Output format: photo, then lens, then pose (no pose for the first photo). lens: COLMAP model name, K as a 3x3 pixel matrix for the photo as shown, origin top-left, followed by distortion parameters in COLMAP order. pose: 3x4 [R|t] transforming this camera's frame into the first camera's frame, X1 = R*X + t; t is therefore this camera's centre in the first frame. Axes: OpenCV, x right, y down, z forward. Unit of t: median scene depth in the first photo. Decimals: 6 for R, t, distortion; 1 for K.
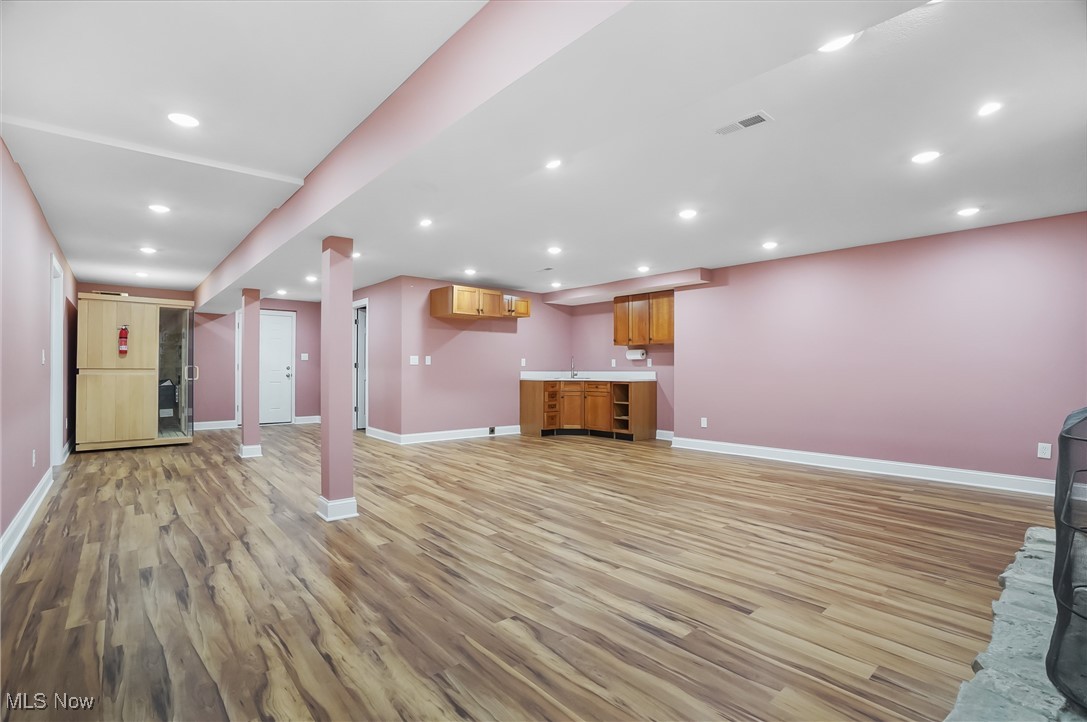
lens RADIAL K [[497.9, 0, 545.5], [0, 497.9, 371.2], [0, 0, 1]] dist [-0.069759, 0.028464]
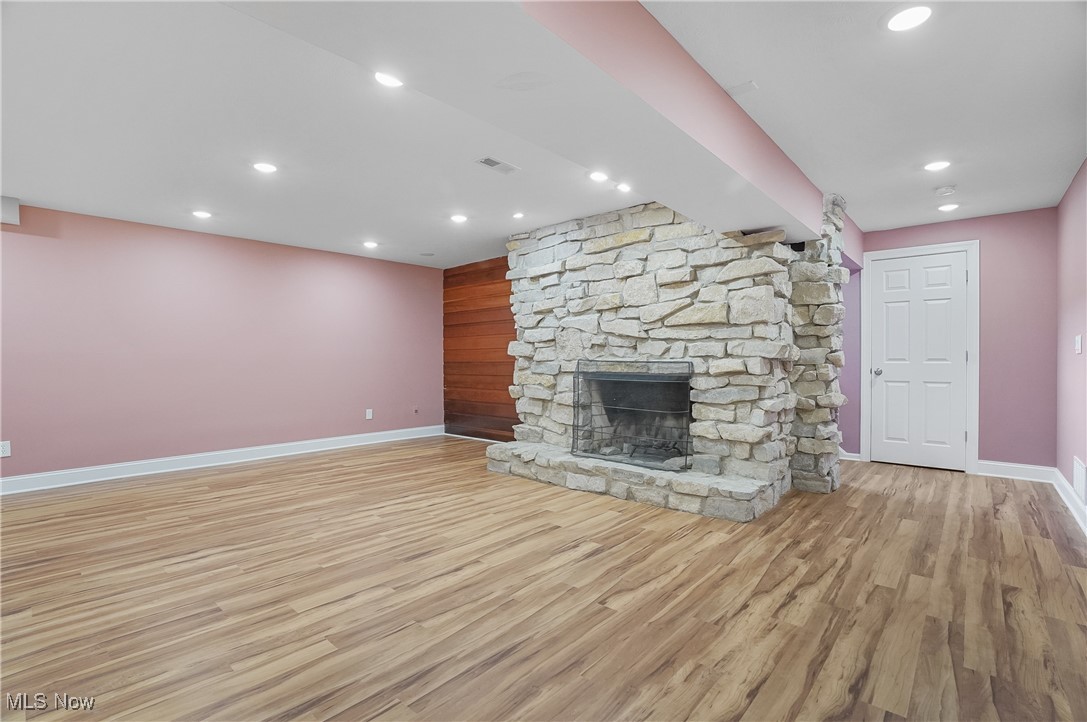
lens RADIAL K [[504.2, 0, 543.5], [0, 504.2, 361.0], [0, 0, 1]] dist [-0.070468, 0.029486]
pose [[-0.122149, -0.005198, 0.992498, -0.798820], [0.008181, 0.999947, 0.006243, -0.004422], [-0.992478, 0.008883, -0.122100, 0.928867]]
